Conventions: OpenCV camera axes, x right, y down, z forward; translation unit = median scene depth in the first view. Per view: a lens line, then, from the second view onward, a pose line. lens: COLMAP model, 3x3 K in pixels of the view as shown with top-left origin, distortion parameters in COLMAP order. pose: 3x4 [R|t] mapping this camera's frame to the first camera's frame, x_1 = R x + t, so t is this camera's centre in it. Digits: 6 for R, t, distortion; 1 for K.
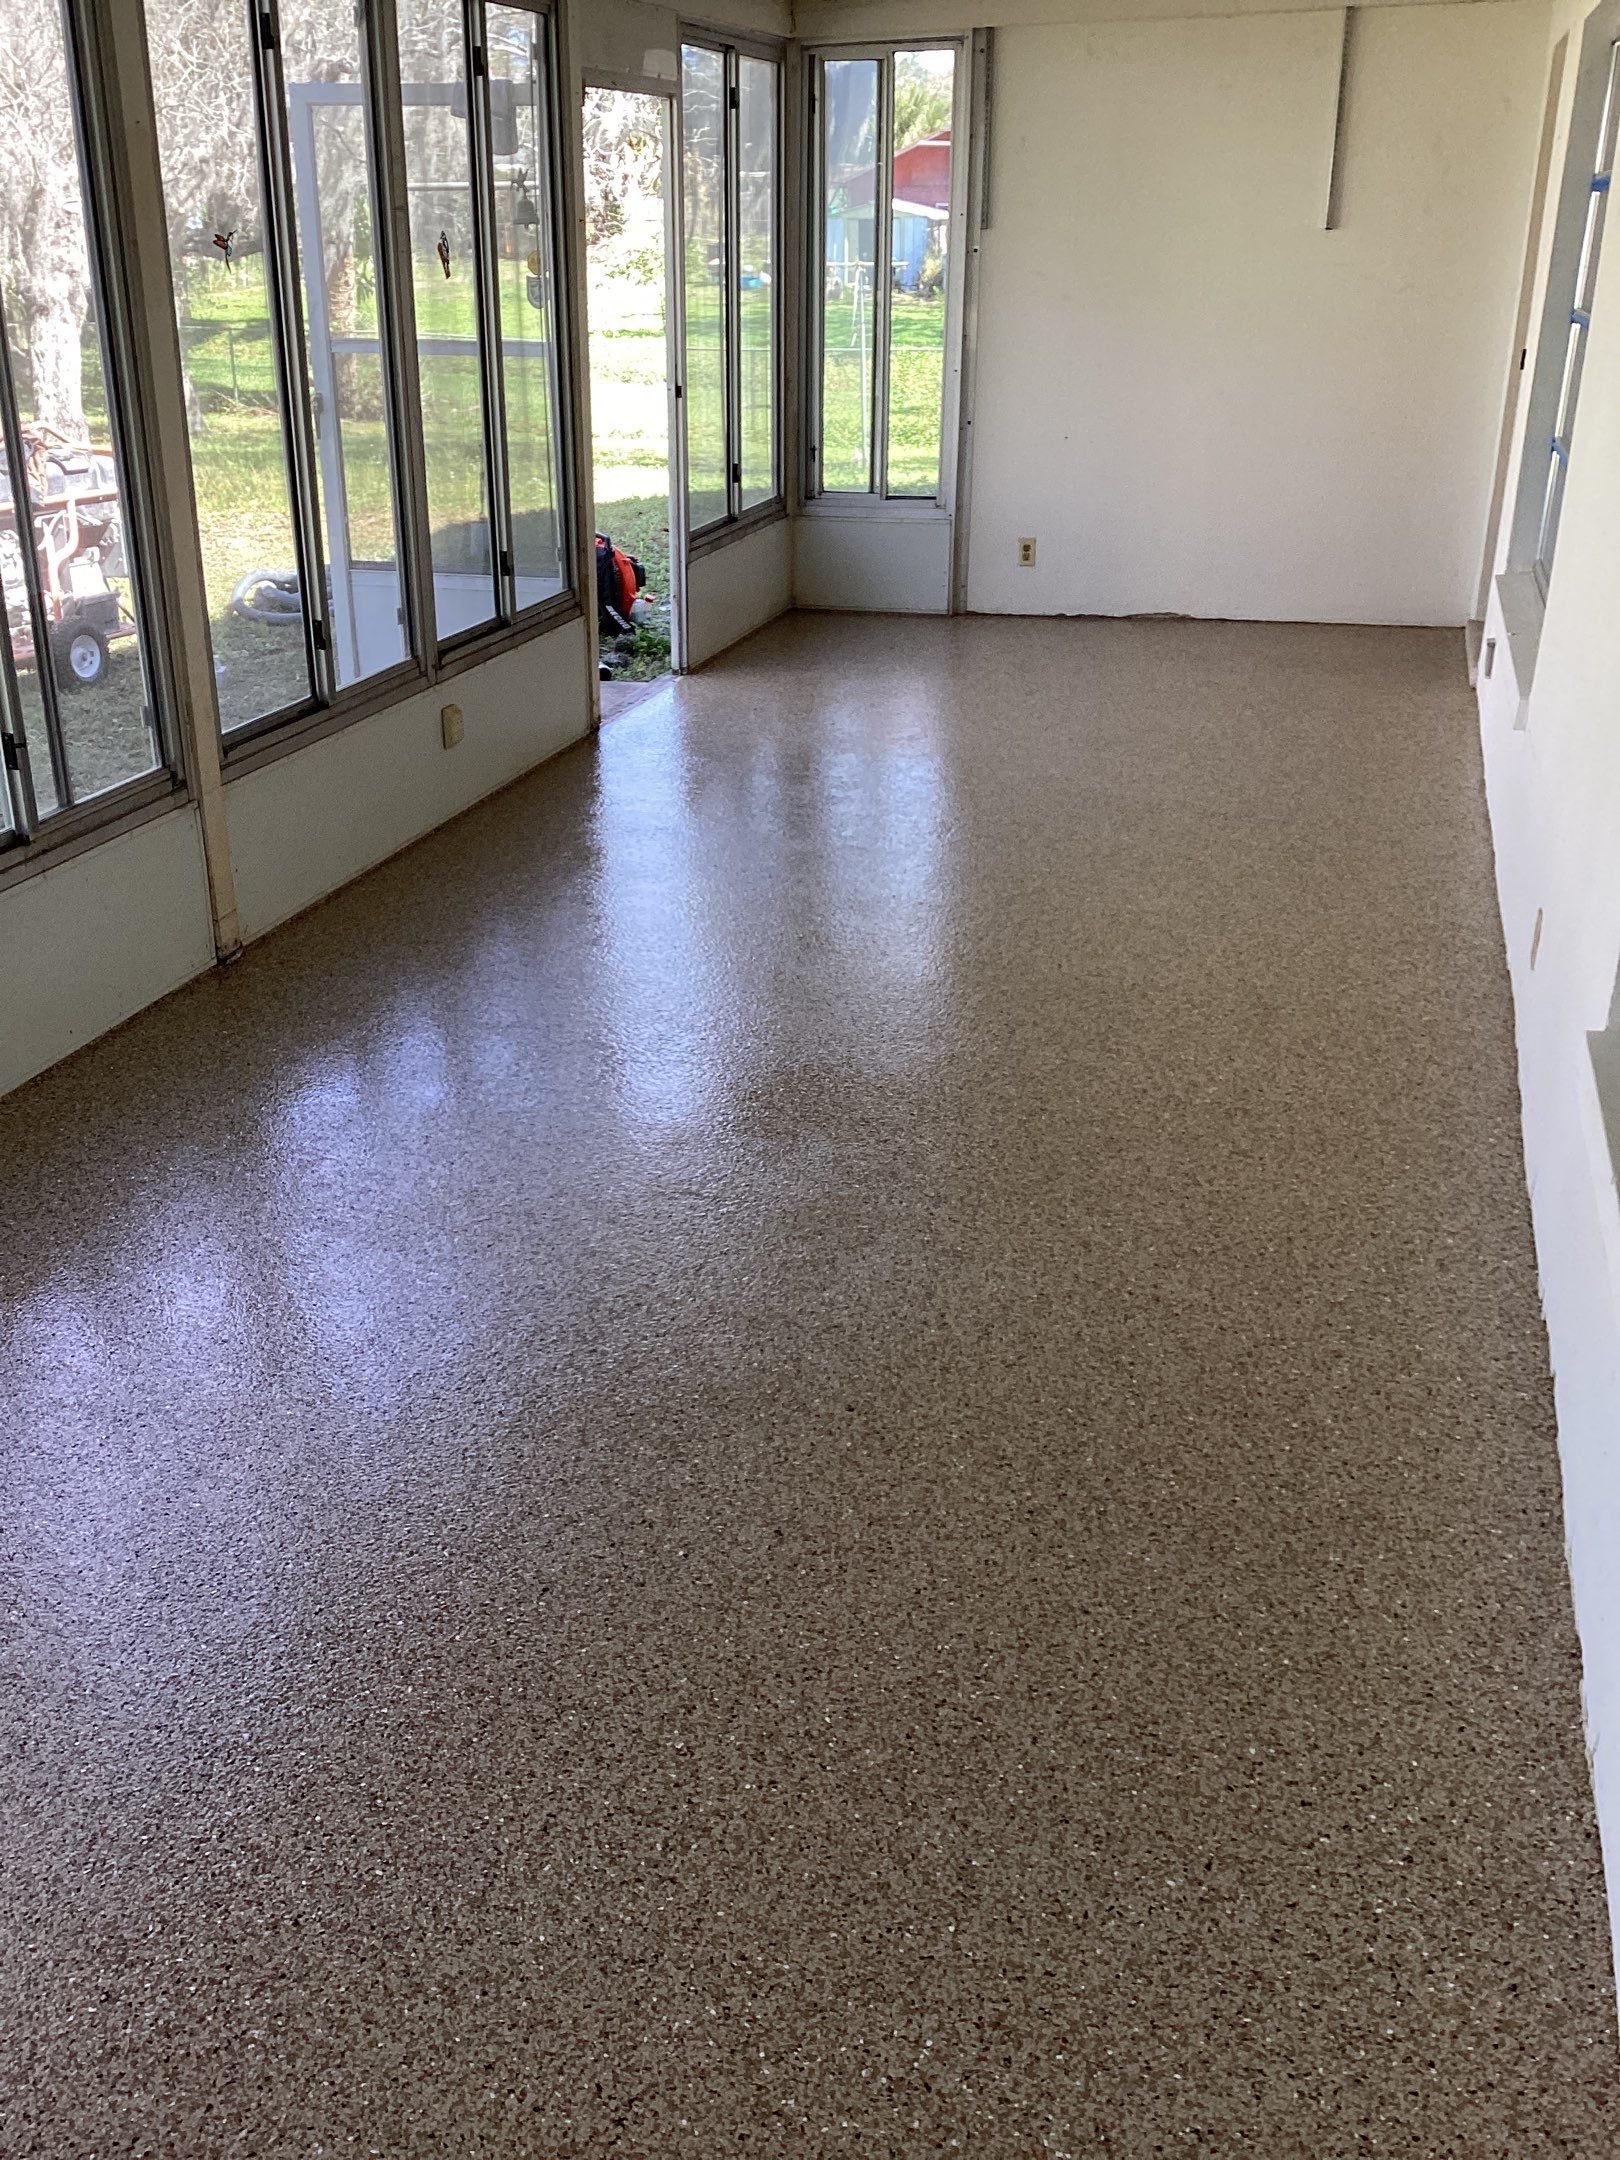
lens RADIAL K [[1964.6, 0, 804.4], [0, 1964.6, 1033.6], [0, 0, 1]] dist [0.262745, -0.454941]
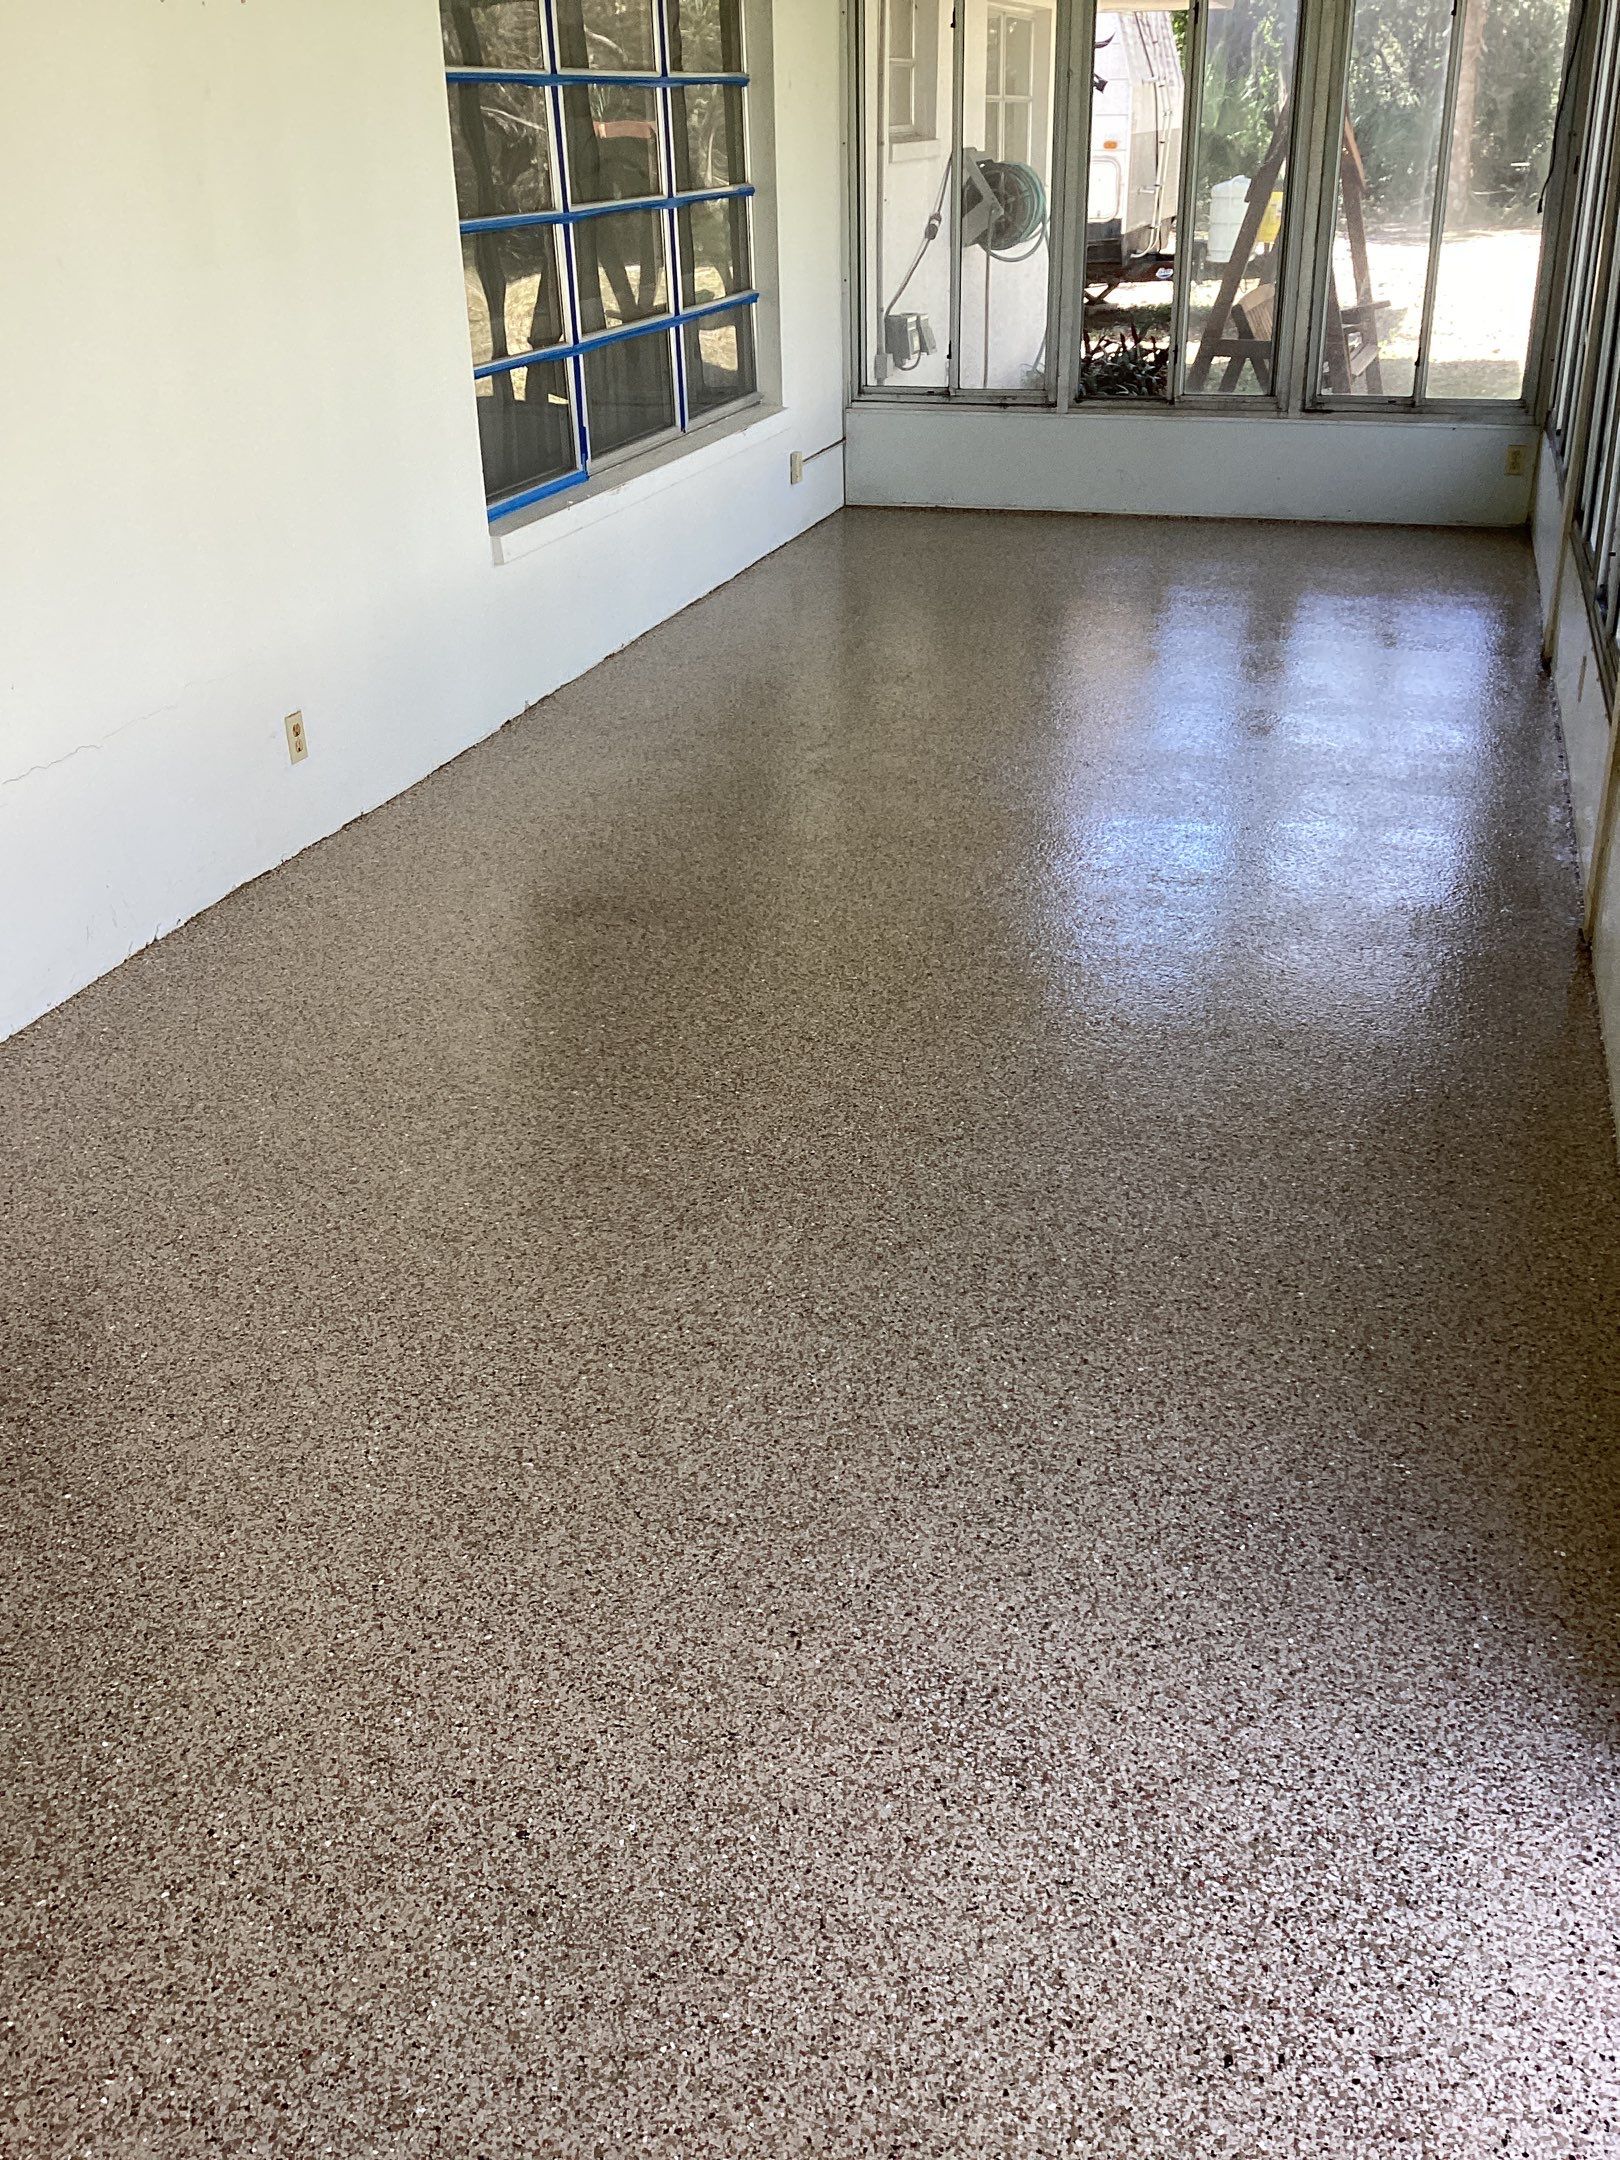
lens RADIAL K [[1952.5, 0, 799.5], [0, 1952.5, 1073.1], [0, 0, 1]] dist [0.108349, -0.161012]
pose [[-0.999733, 0.011757, 0.019903, 0.023481], [0.022696, 0.662739, 0.748507, -0.367609], [-0.004391, 0.748759, -0.662828, 0.911725]]
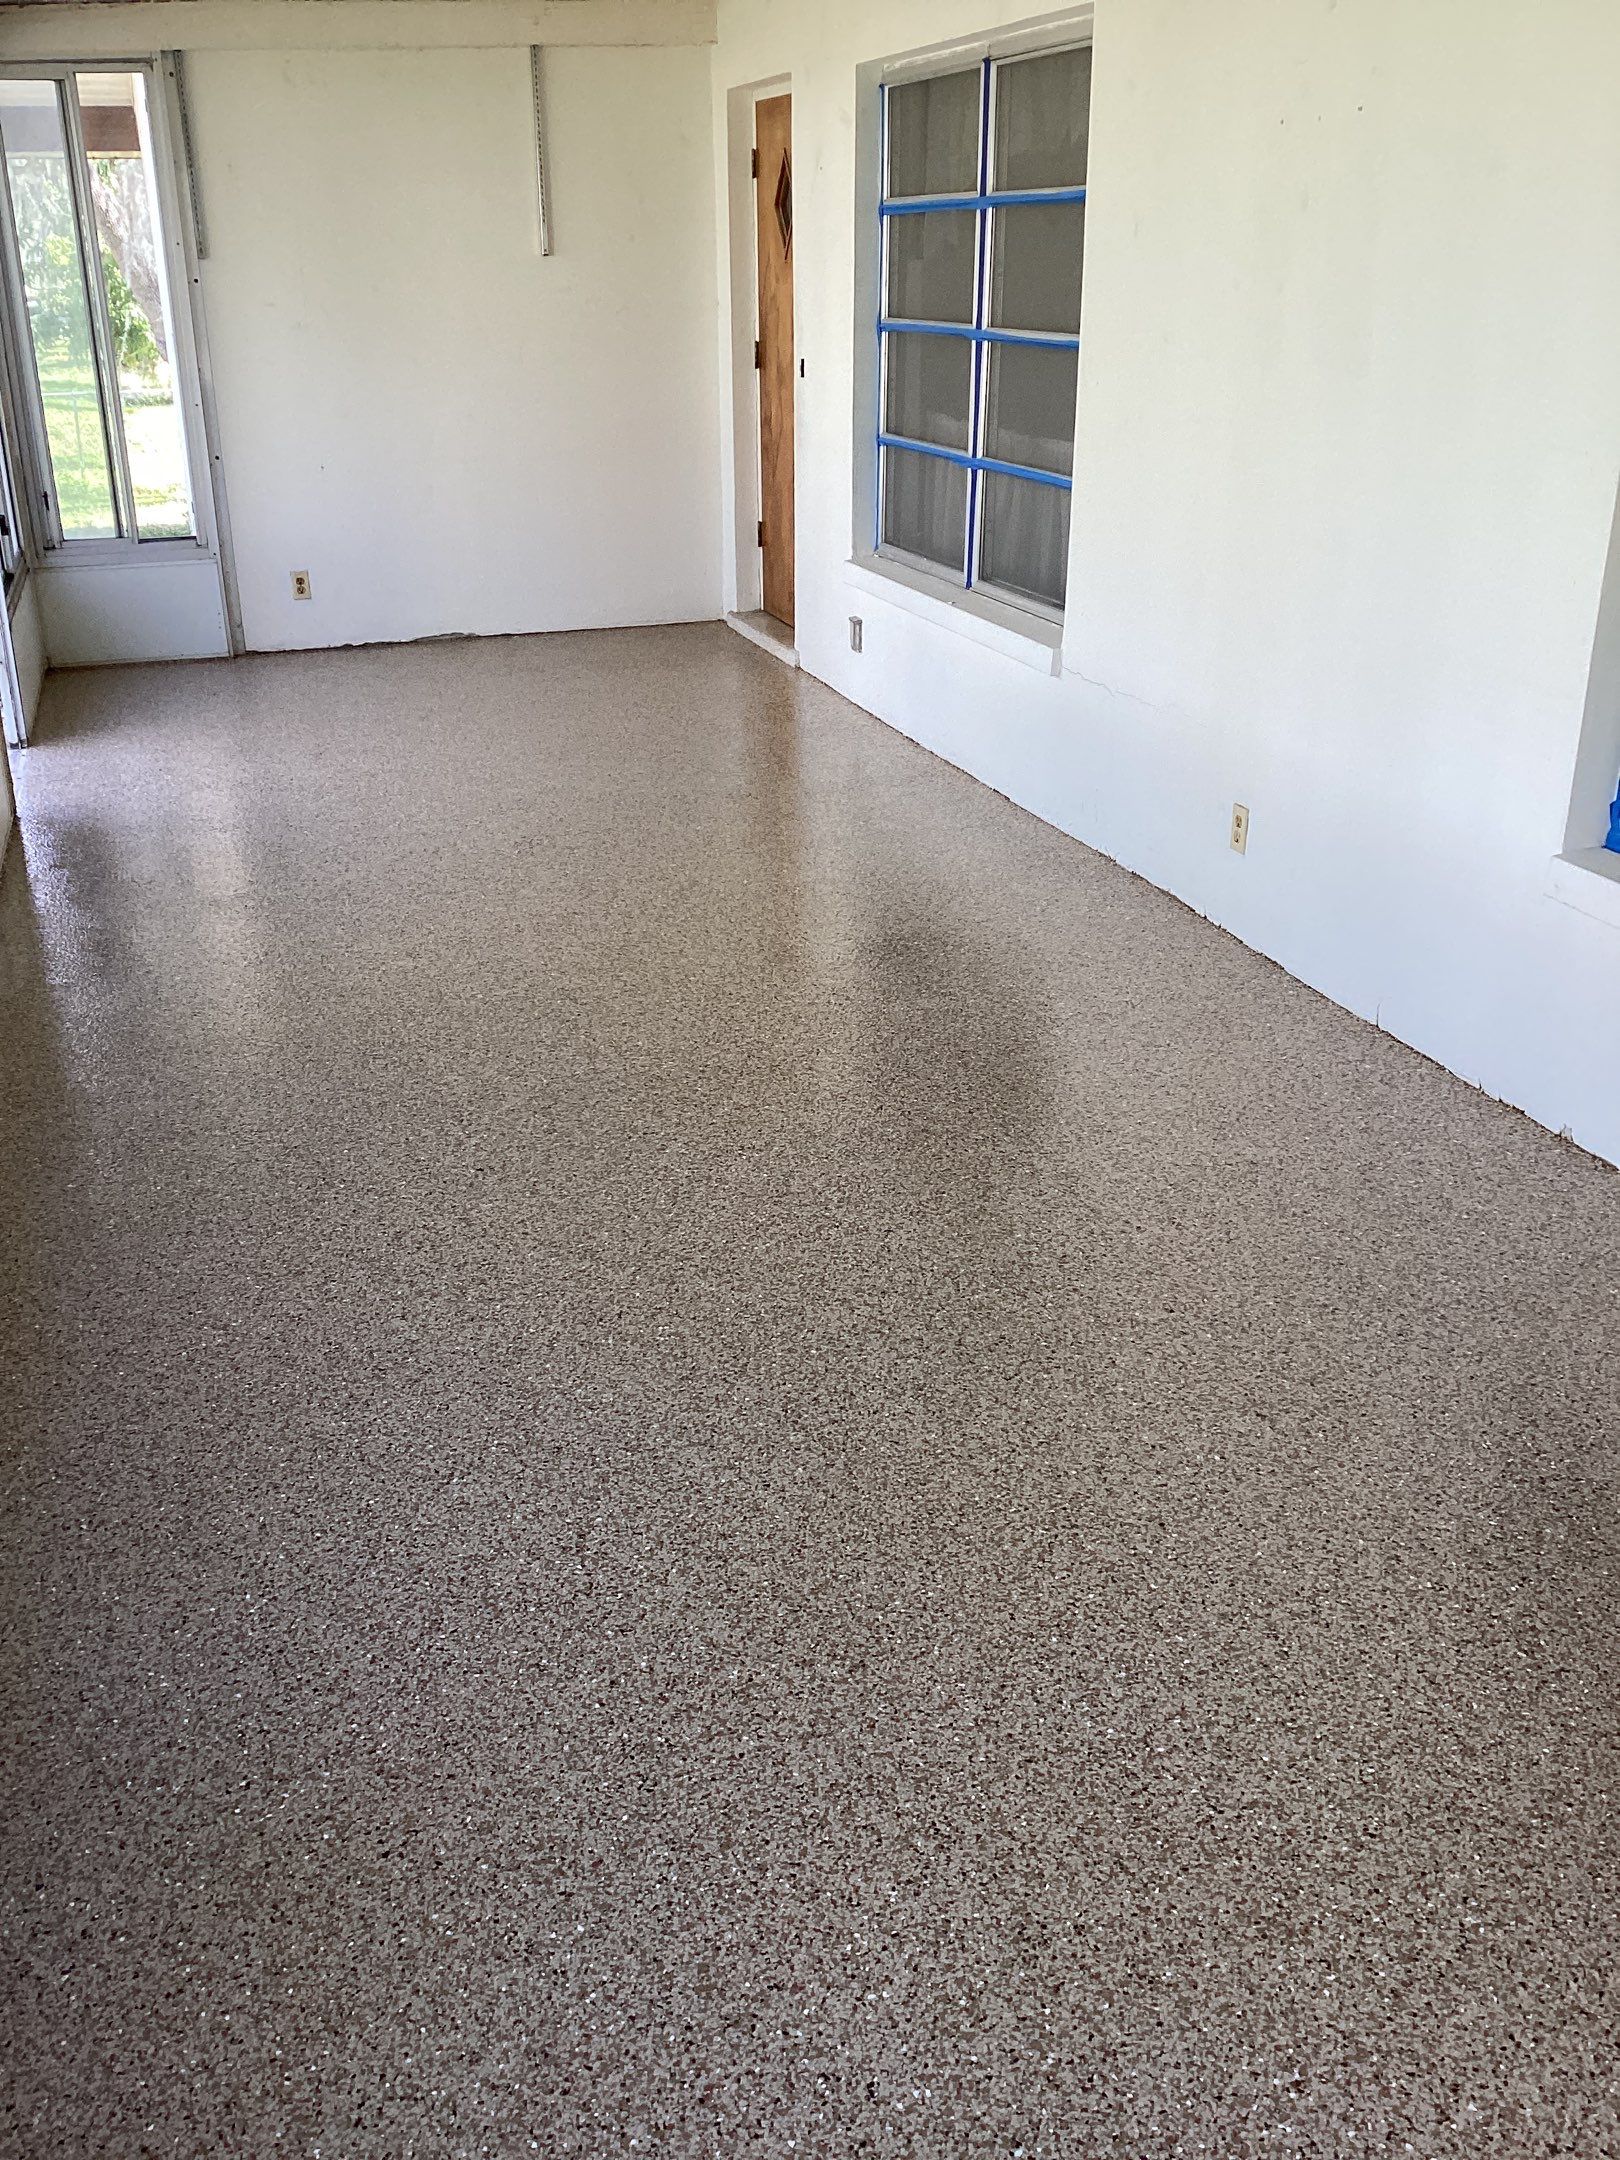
lens RADIAL K [[1952.5, 0, 799.5], [0, 1952.5, 1073.1], [0, 0, 1]] dist [0.108349, -0.161012]
pose [[0.831573, -0.224604, 0.507975, -0.226232], [0.224030, 0.972527, 0.063262, -0.017863], [-0.508228, 0.061195, 0.859045, 0.071175]]
